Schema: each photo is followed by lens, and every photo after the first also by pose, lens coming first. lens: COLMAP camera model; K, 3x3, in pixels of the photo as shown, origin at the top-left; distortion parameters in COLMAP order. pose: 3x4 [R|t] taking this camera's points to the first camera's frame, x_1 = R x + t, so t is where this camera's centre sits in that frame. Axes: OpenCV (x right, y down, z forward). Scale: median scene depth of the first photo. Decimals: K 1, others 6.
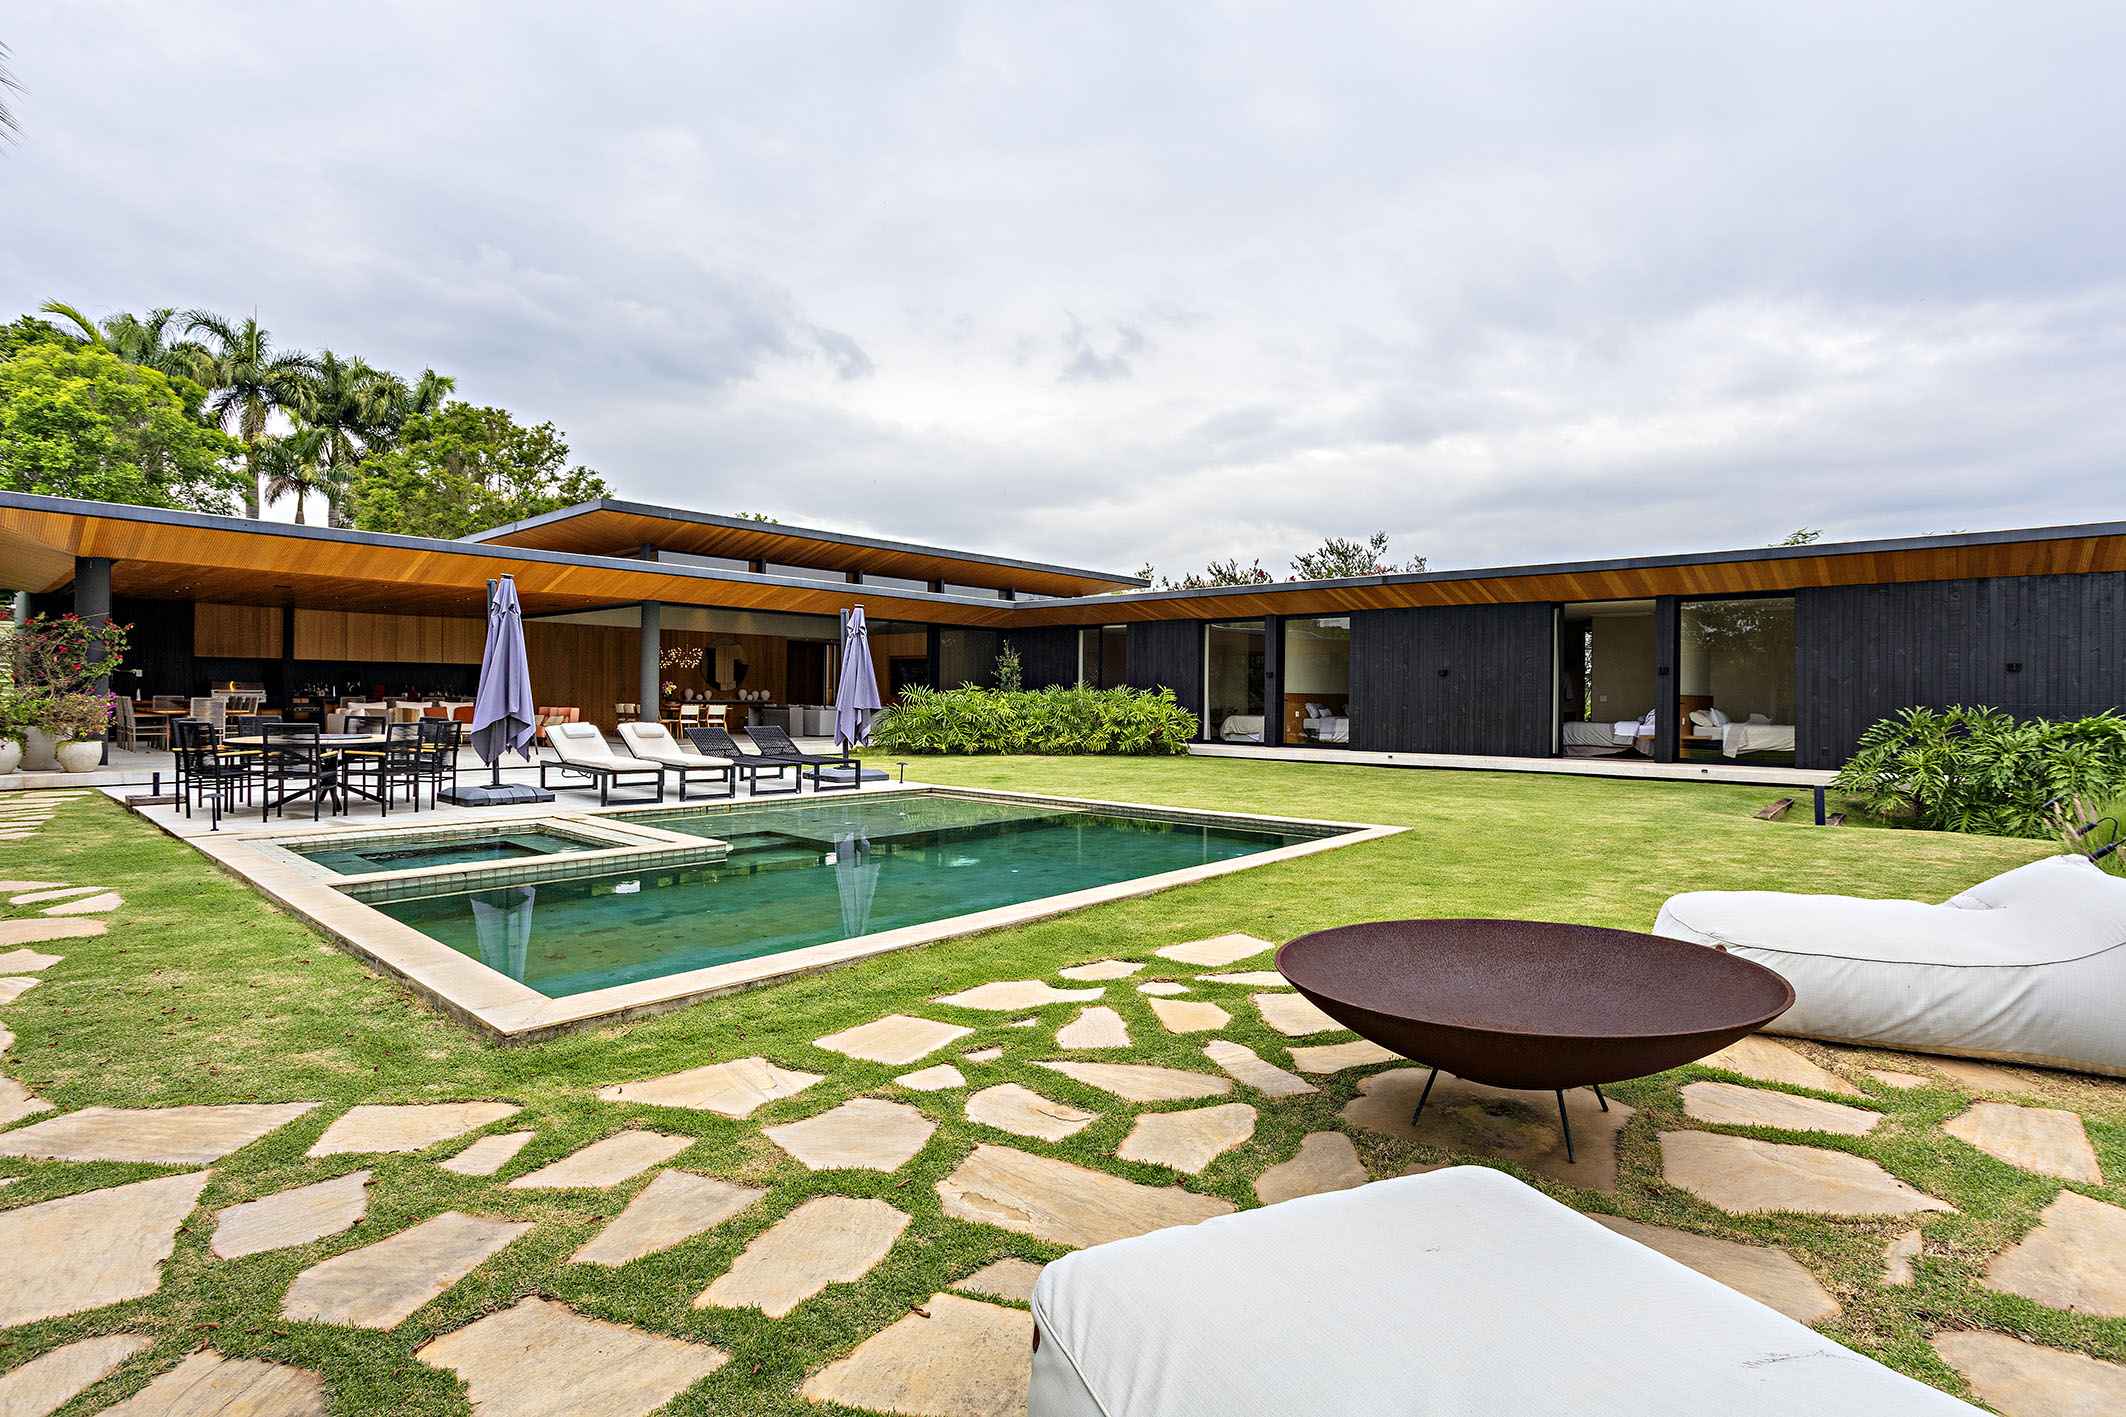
lens RADIAL K [[1025.7, 0, 1069.2], [0, 1025.7, 702.1], [0, 0, 1]] dist [-0.052873, 0.030699]
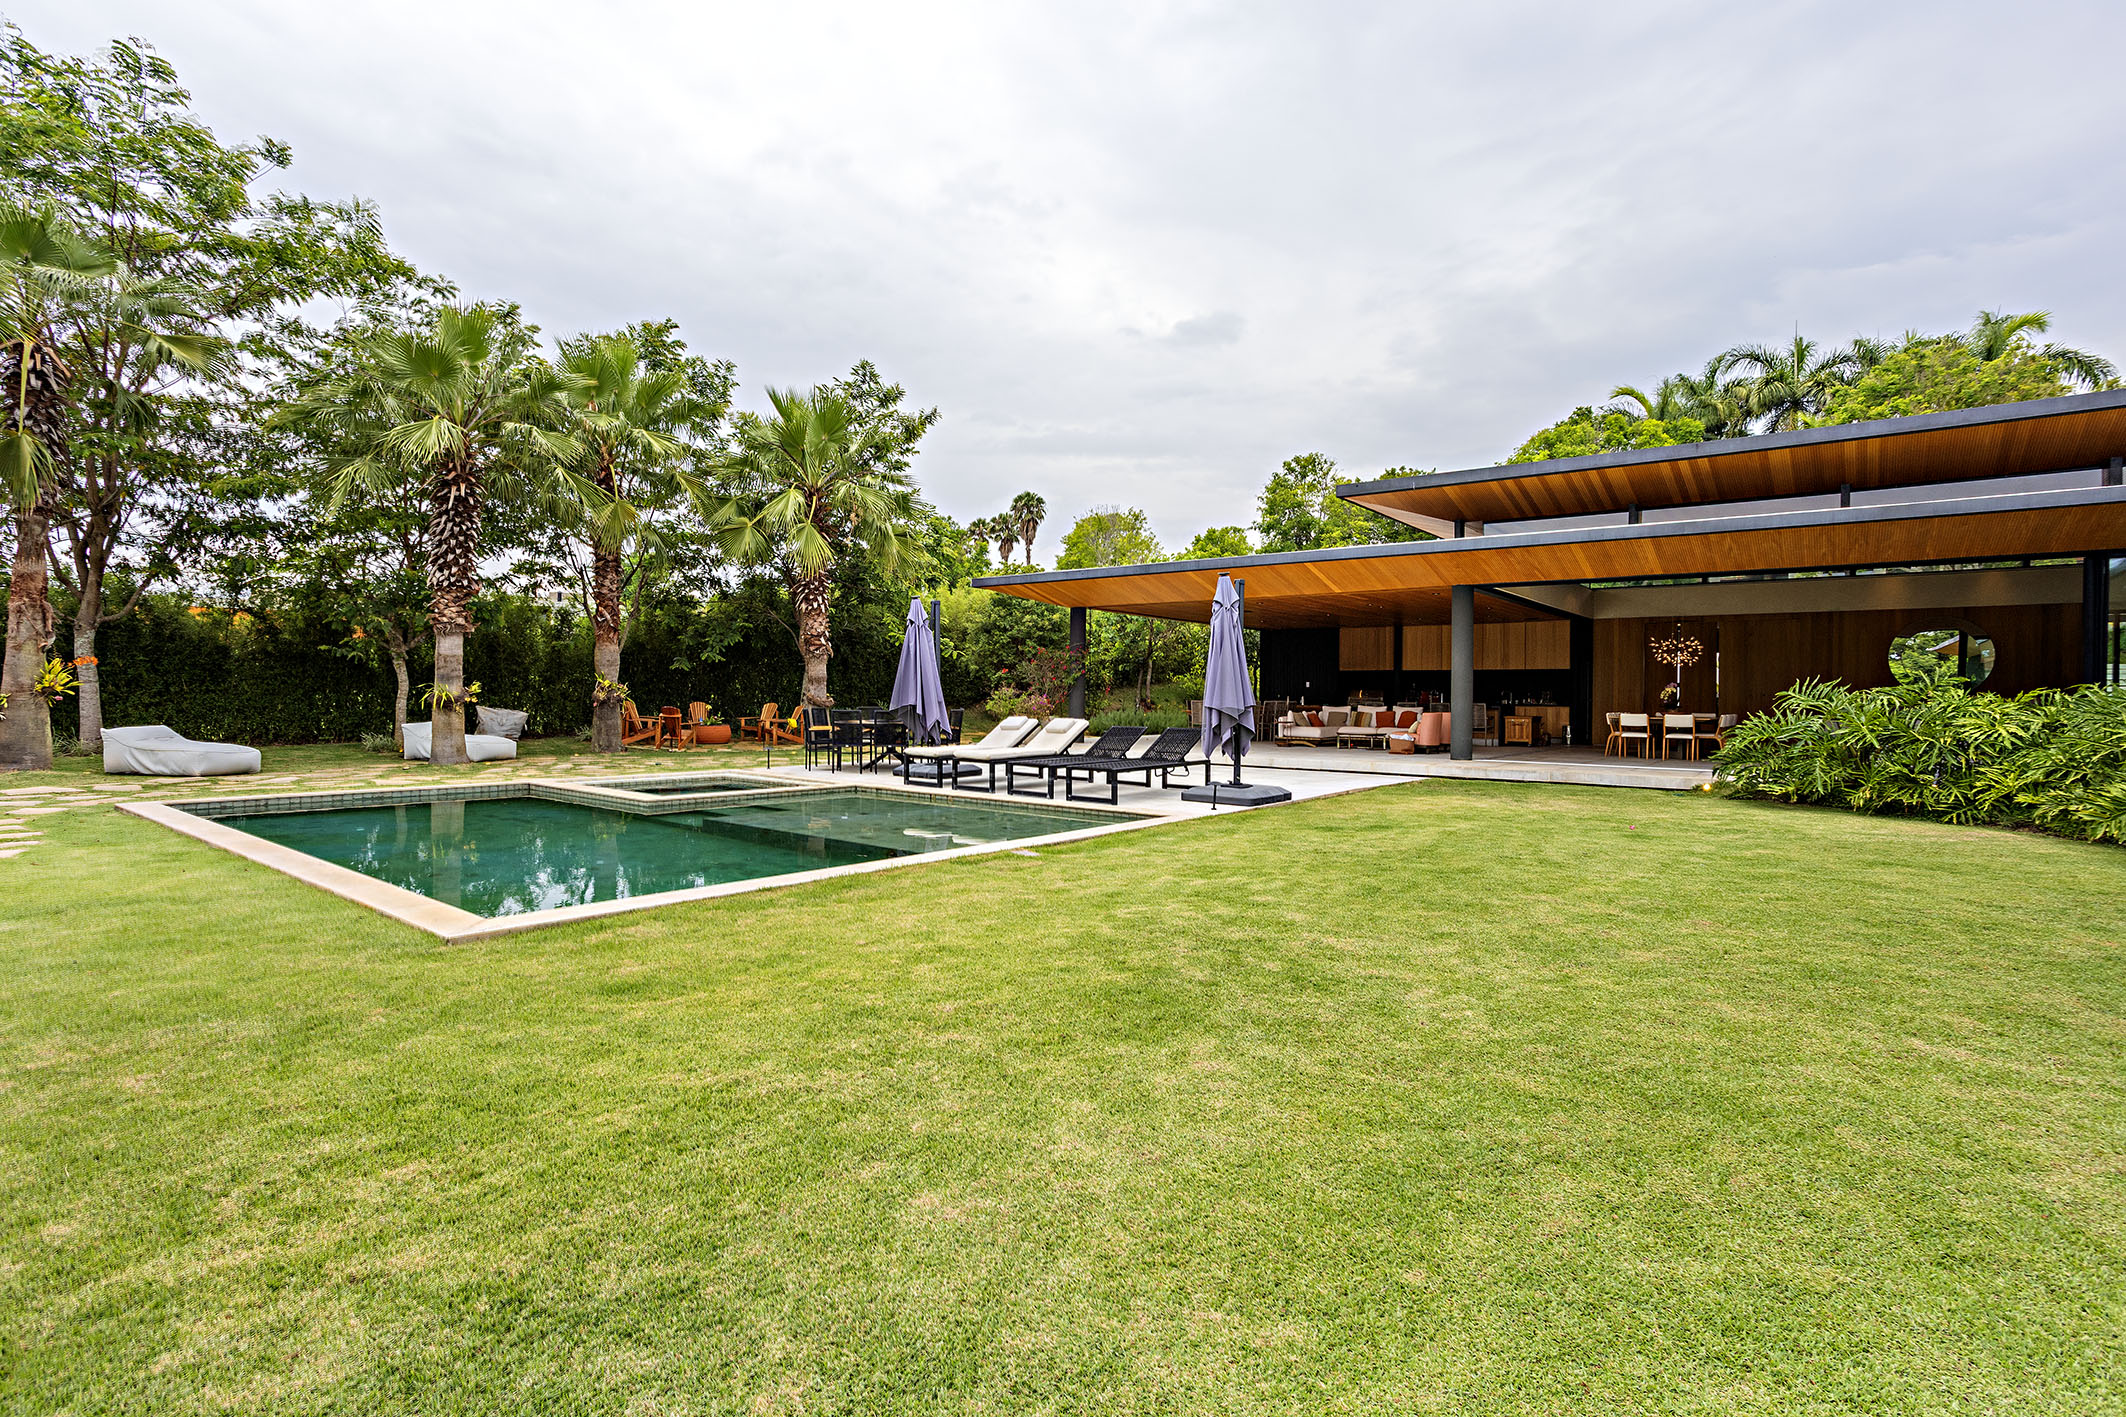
lens RADIAL K [[1023.7, 0, 1068.7], [0, 1023.7, 676.8], [0, 0, 1]] dist [-0.039997, 0.023824]
pose [[0.044344, -0.028331, -0.998615, 0.404643], [-0.015592, 0.999456, -0.029047, 0.004798], [0.998895, 0.016859, 0.043878, 0.613069]]
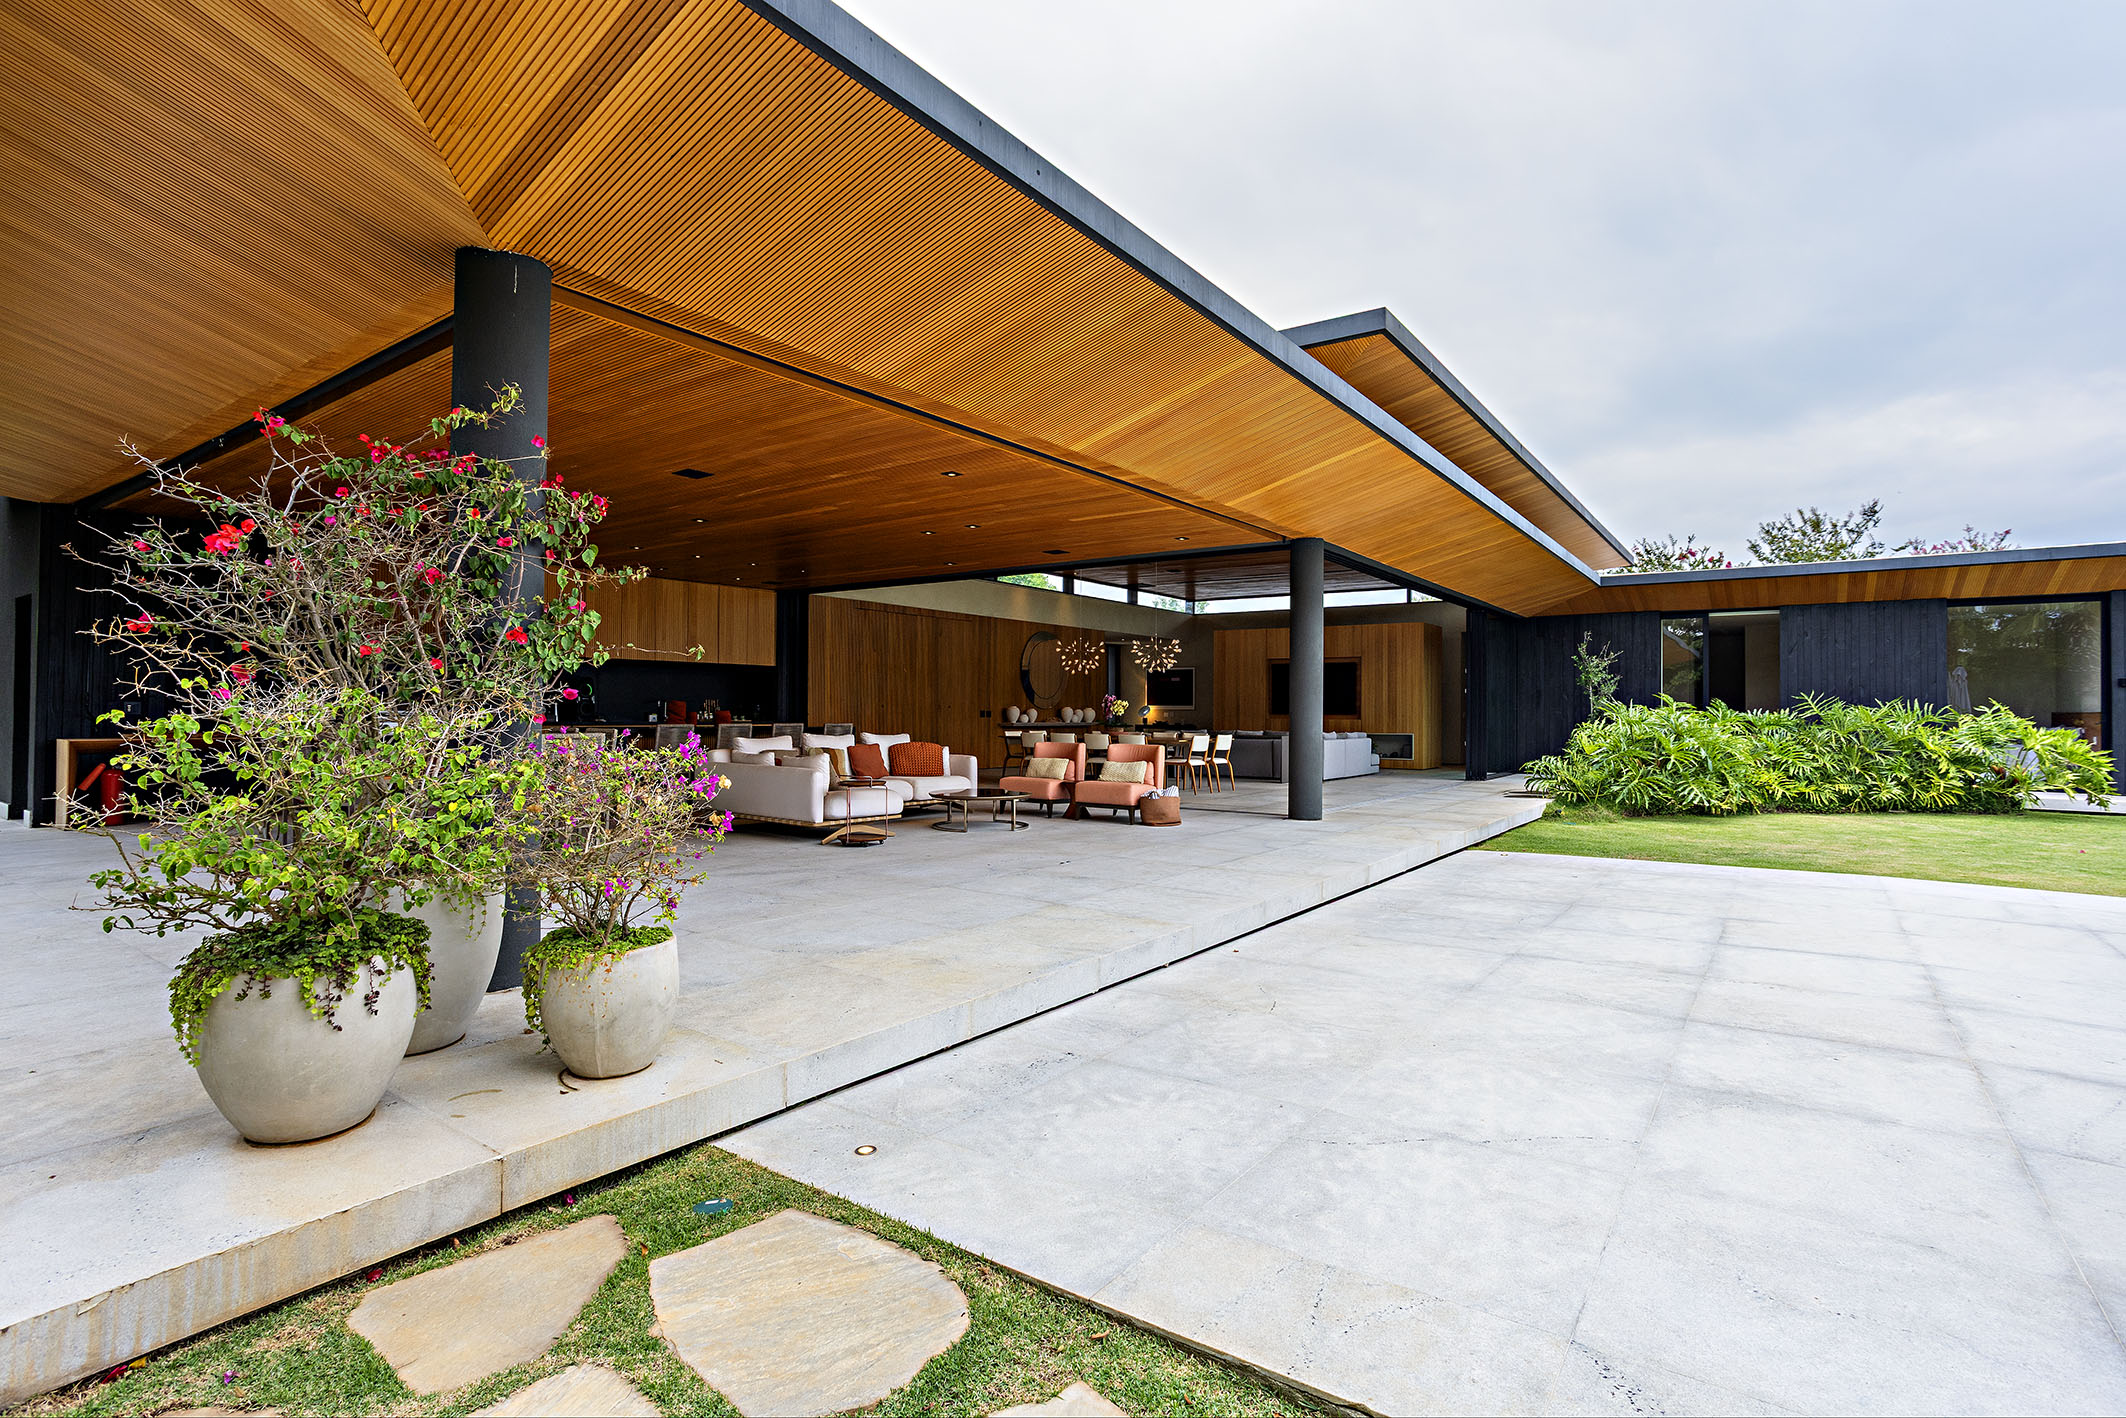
lens RADIAL K [[1025.7, 0, 1069.2], [0, 1025.7, 702.6], [0, 0, 1]] dist [-0.052873, 0.030699]
pose [[0.995289, -0.002659, 0.096914, -0.561621], [0.003814, 0.999924, -0.011736, -0.009821], [-0.096876, 0.012050, 0.995224, 0.465869]]
